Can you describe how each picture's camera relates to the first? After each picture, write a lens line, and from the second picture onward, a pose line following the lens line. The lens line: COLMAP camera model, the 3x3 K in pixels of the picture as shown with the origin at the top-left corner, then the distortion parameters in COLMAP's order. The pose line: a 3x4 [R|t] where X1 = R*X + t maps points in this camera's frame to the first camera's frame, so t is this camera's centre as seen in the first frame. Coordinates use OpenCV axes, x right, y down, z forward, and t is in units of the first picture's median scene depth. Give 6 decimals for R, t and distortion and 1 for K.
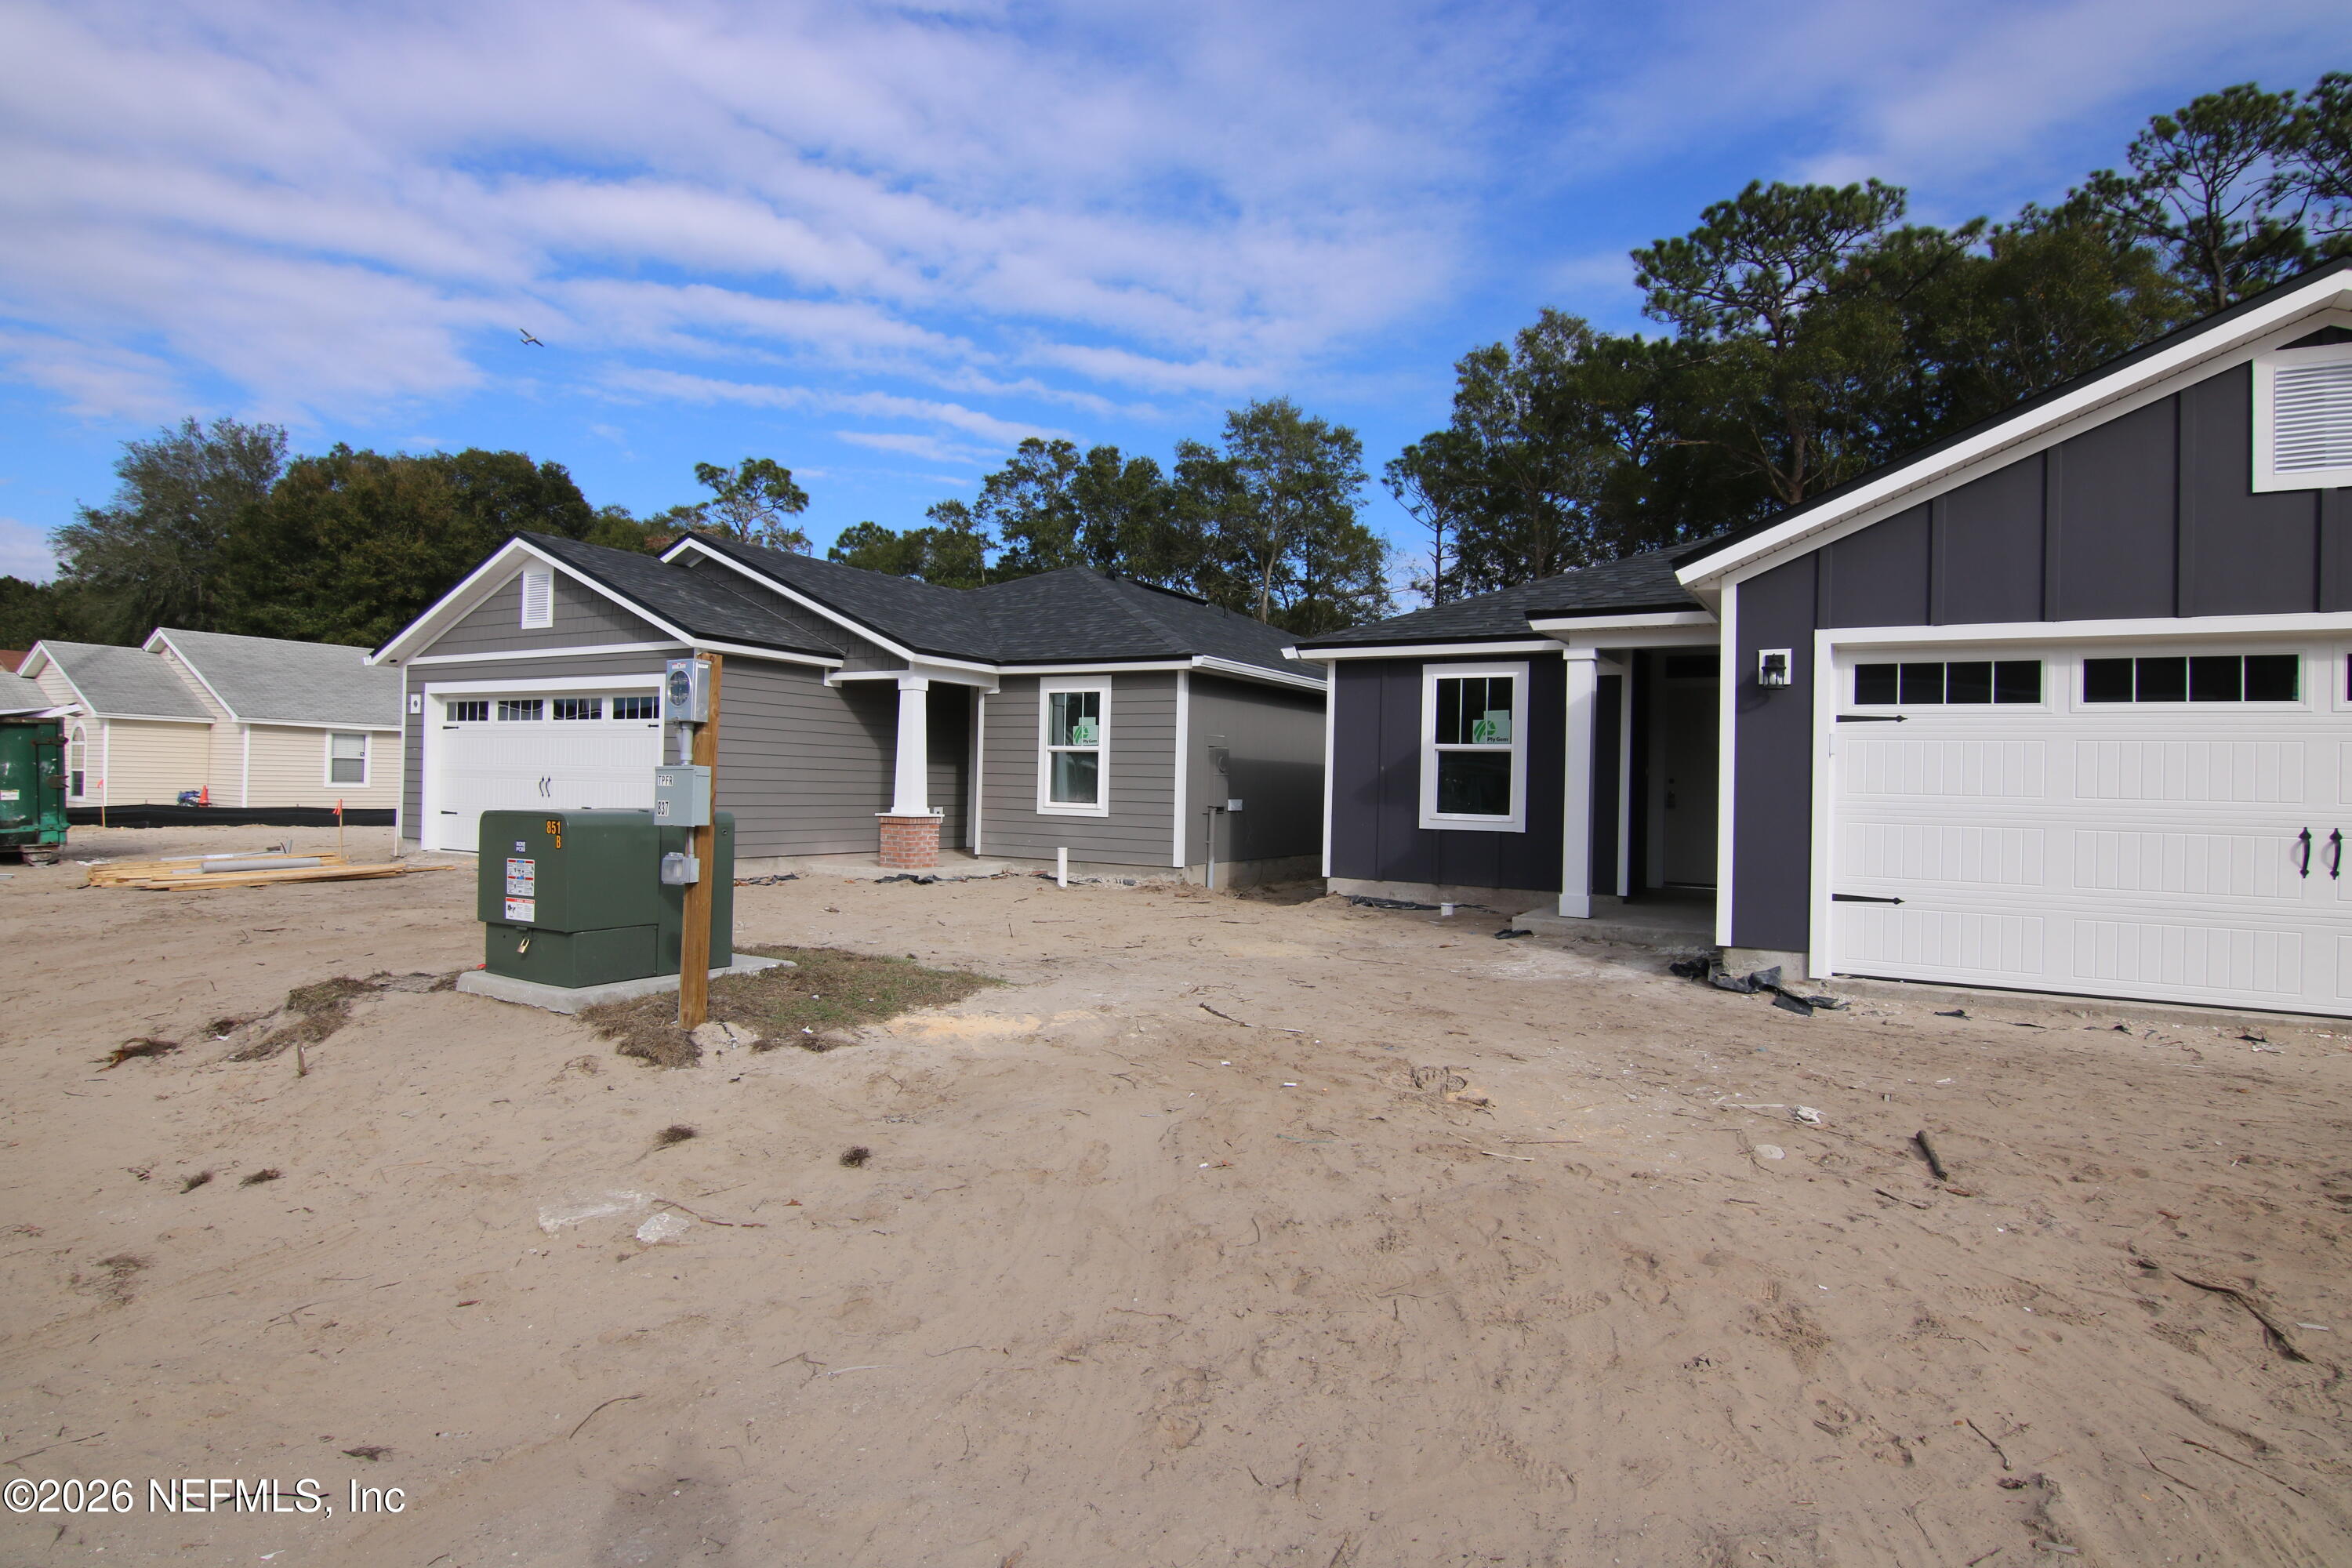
lens RADIAL K [[1211.6, 0, 1176.0], [0, 1211.6, 784.0], [0, 0, 1]] dist [-0.004234, -0.007637]
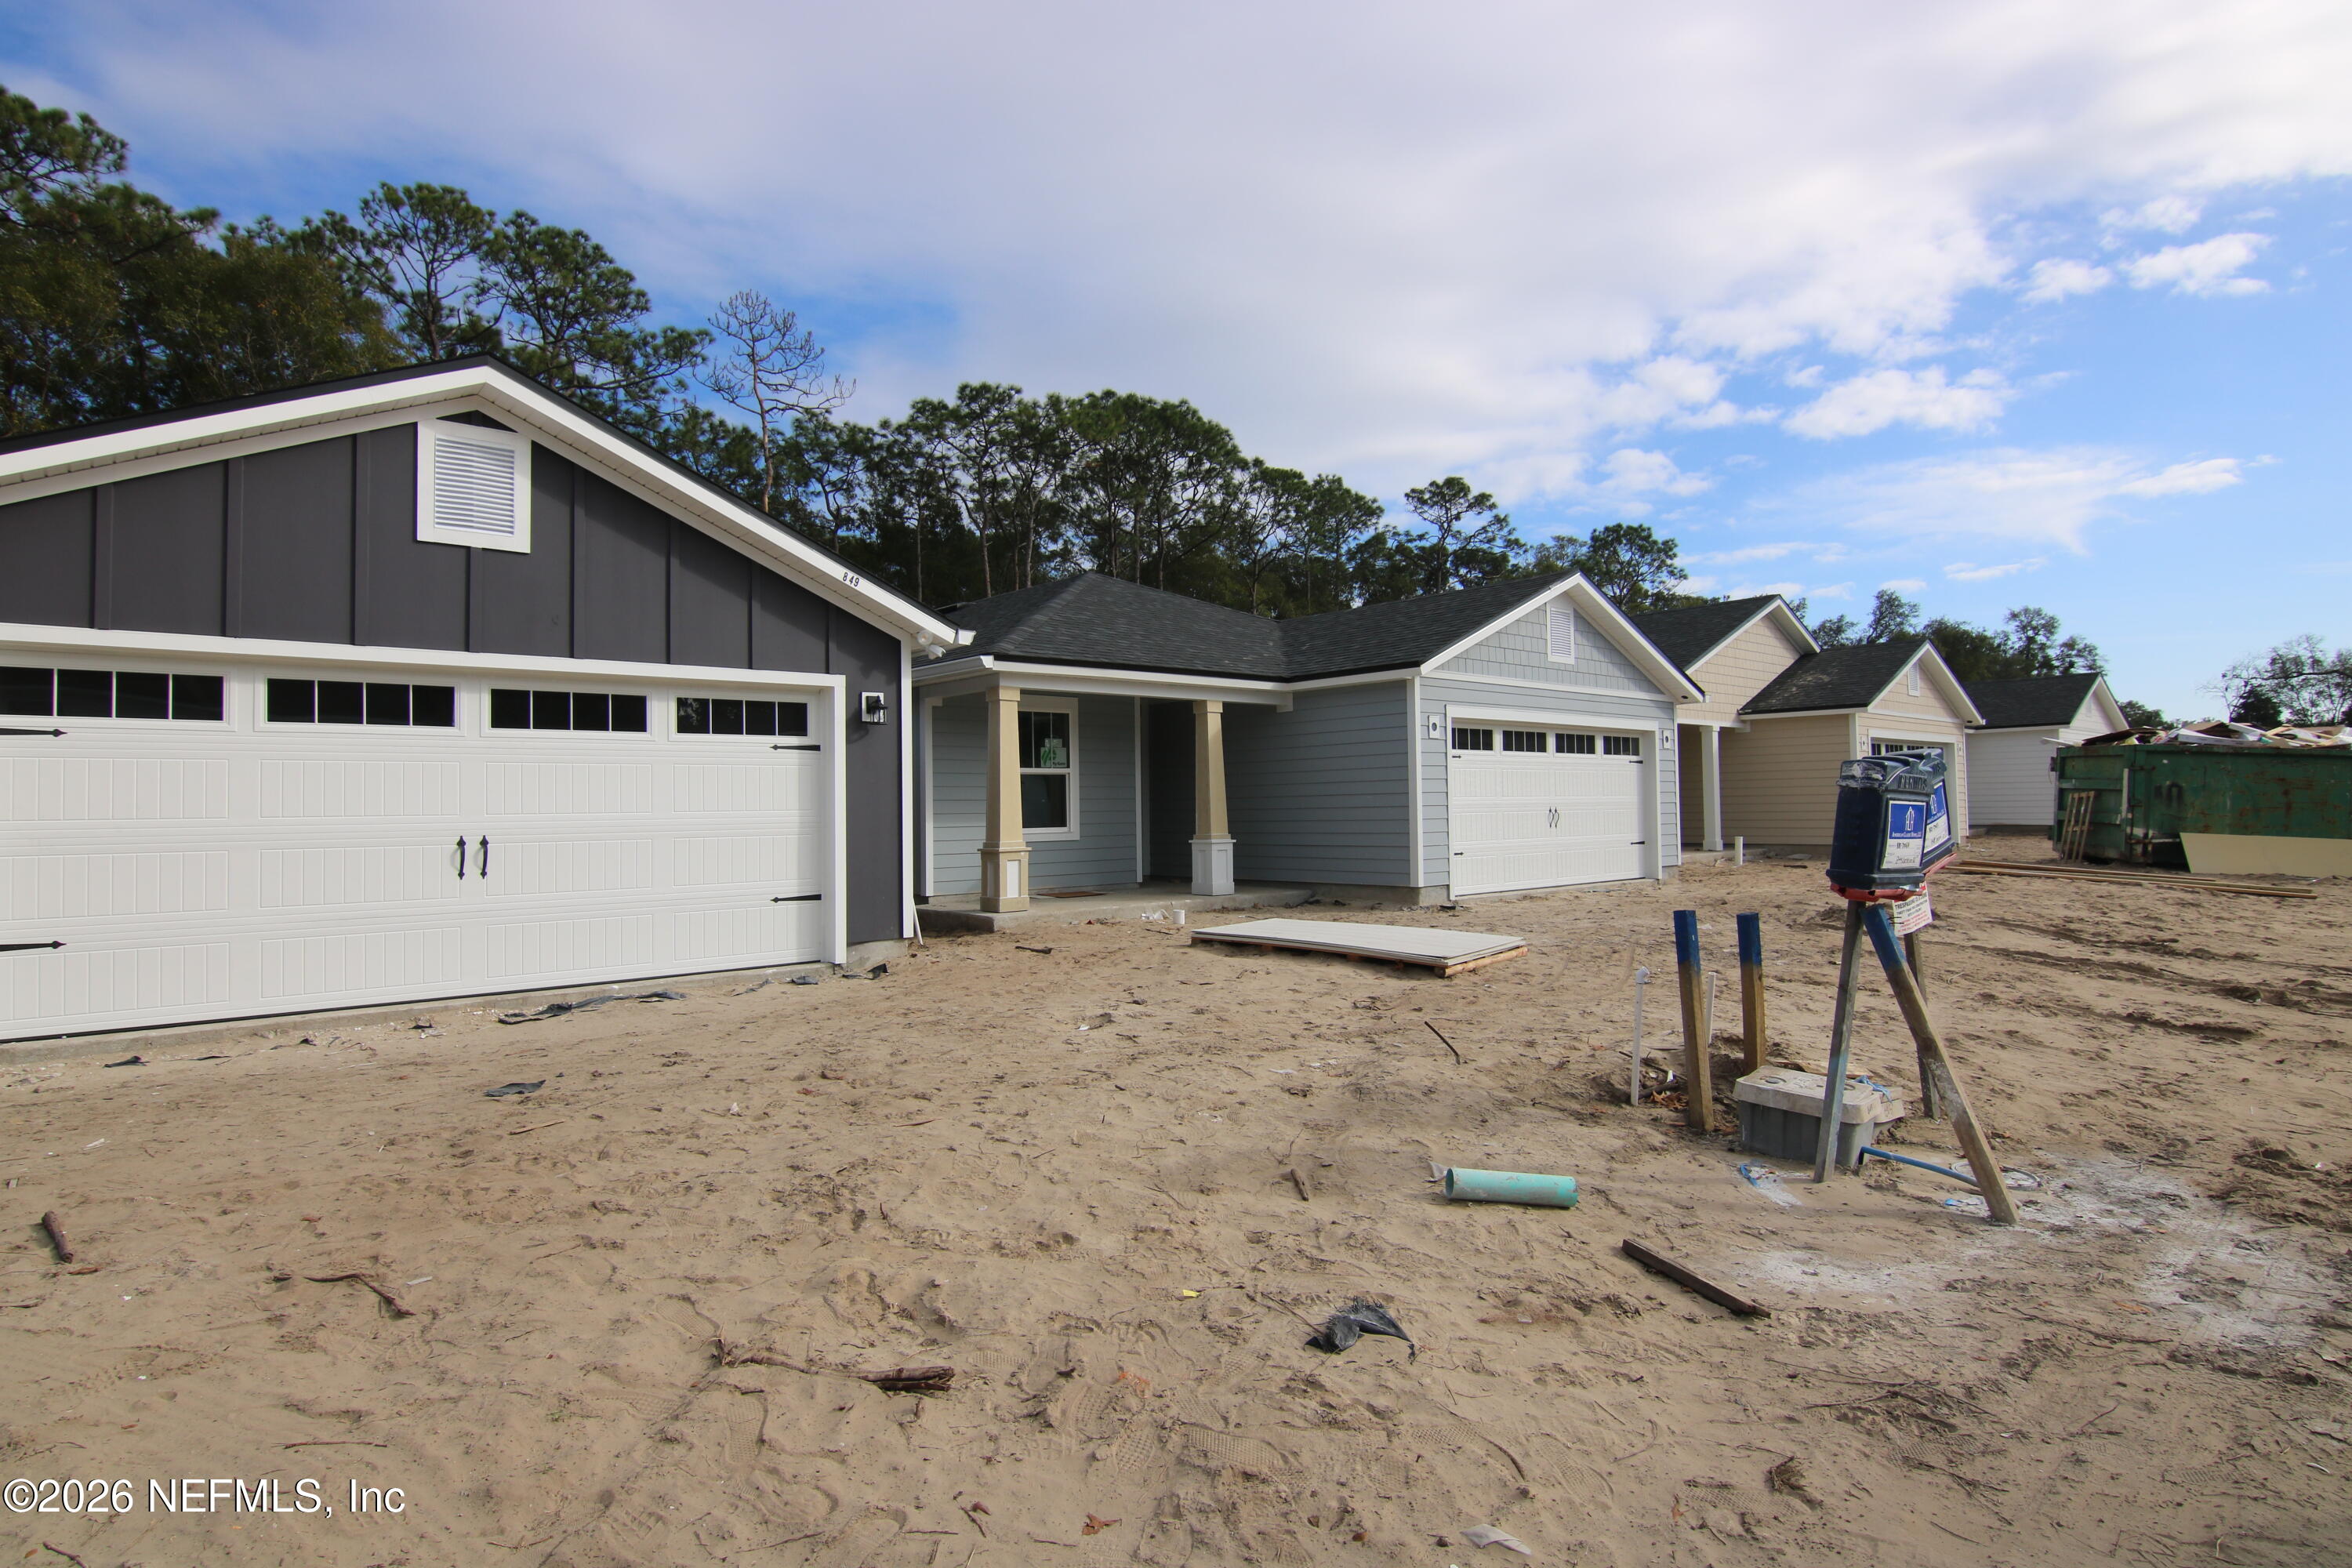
lens RADIAL K [[1130.3, 0, 1213.2], [0, 1130.3, 785.0], [0, 0, 1]] dist [-0.000314, -0.005836]
pose [[0.354002, -0.013188, 0.935152, 0.132454], [0.024537, 0.999687, 0.004809, -0.000417], [-0.934923, 0.021243, 0.354215, -0.051251]]
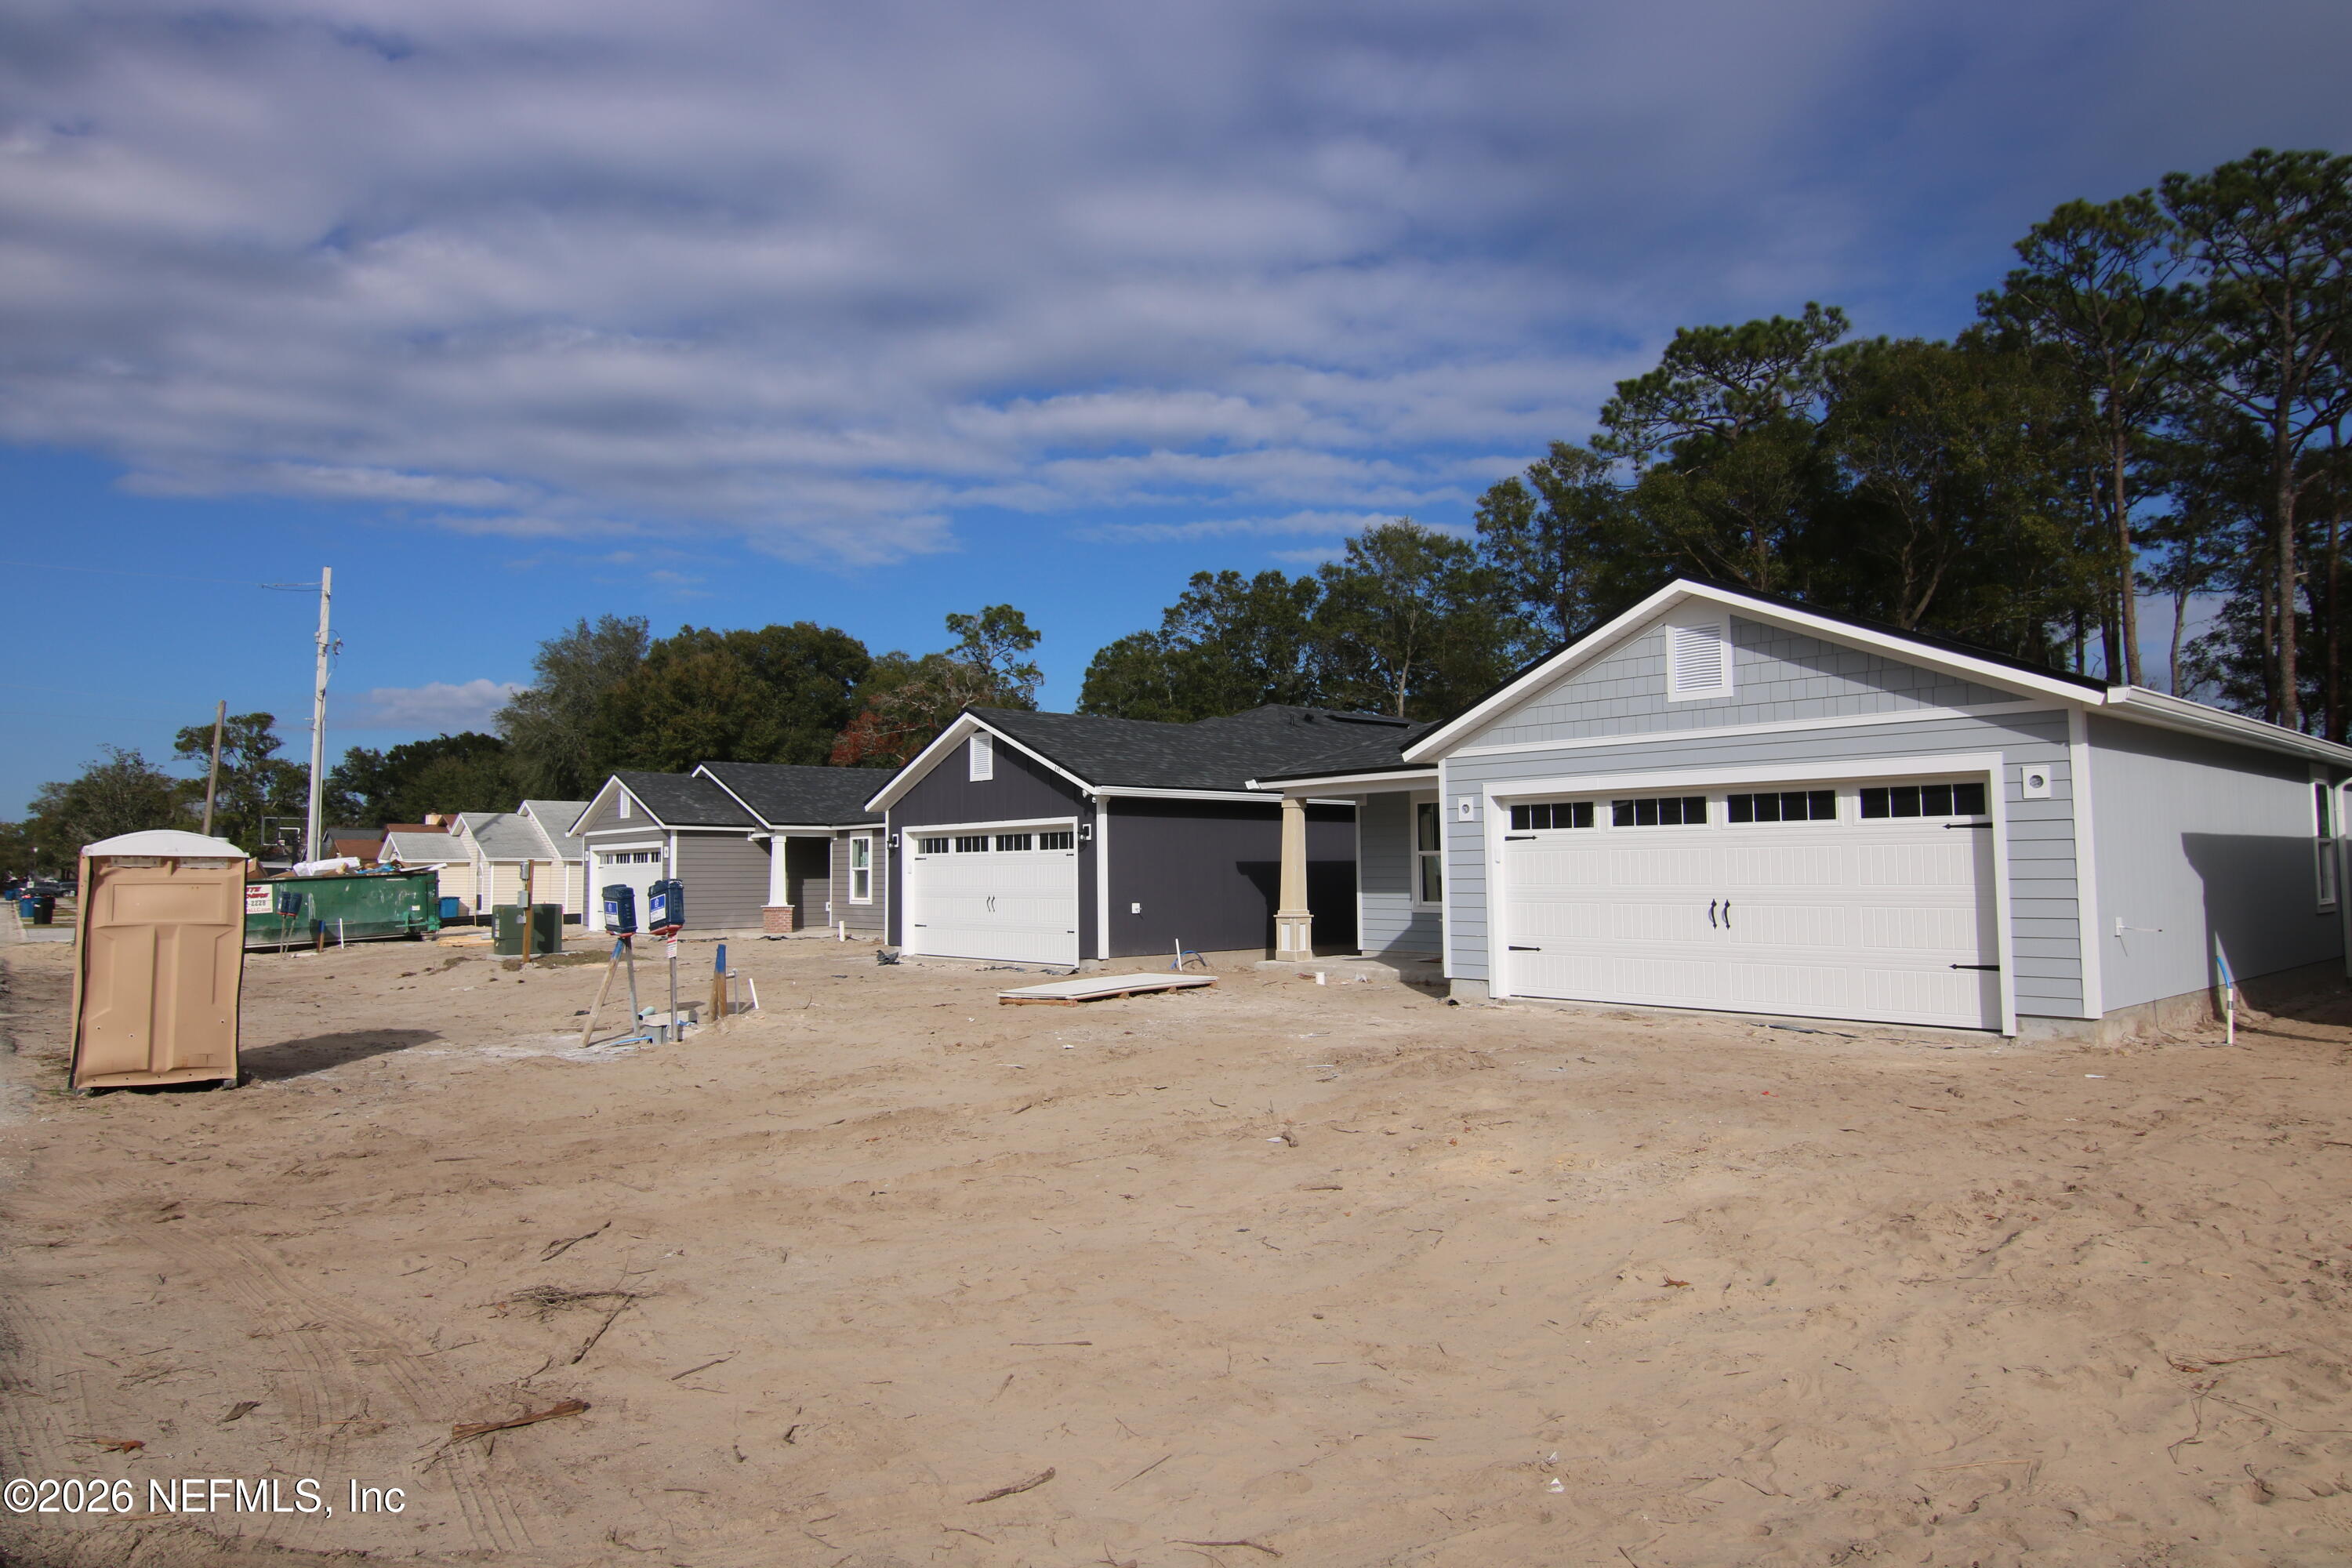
lens RADIAL K [[1398.6, 0, 1171.8], [0, 1398.6, 769.6], [0, 0, 1]] dist [0.019415, -0.029554]
pose [[0.947124, -0.055642, -0.316007, 2.013712], [0.030678, 0.996041, -0.083433, 0.025484], [0.319398, 0.069326, 0.945081, -1.727315]]
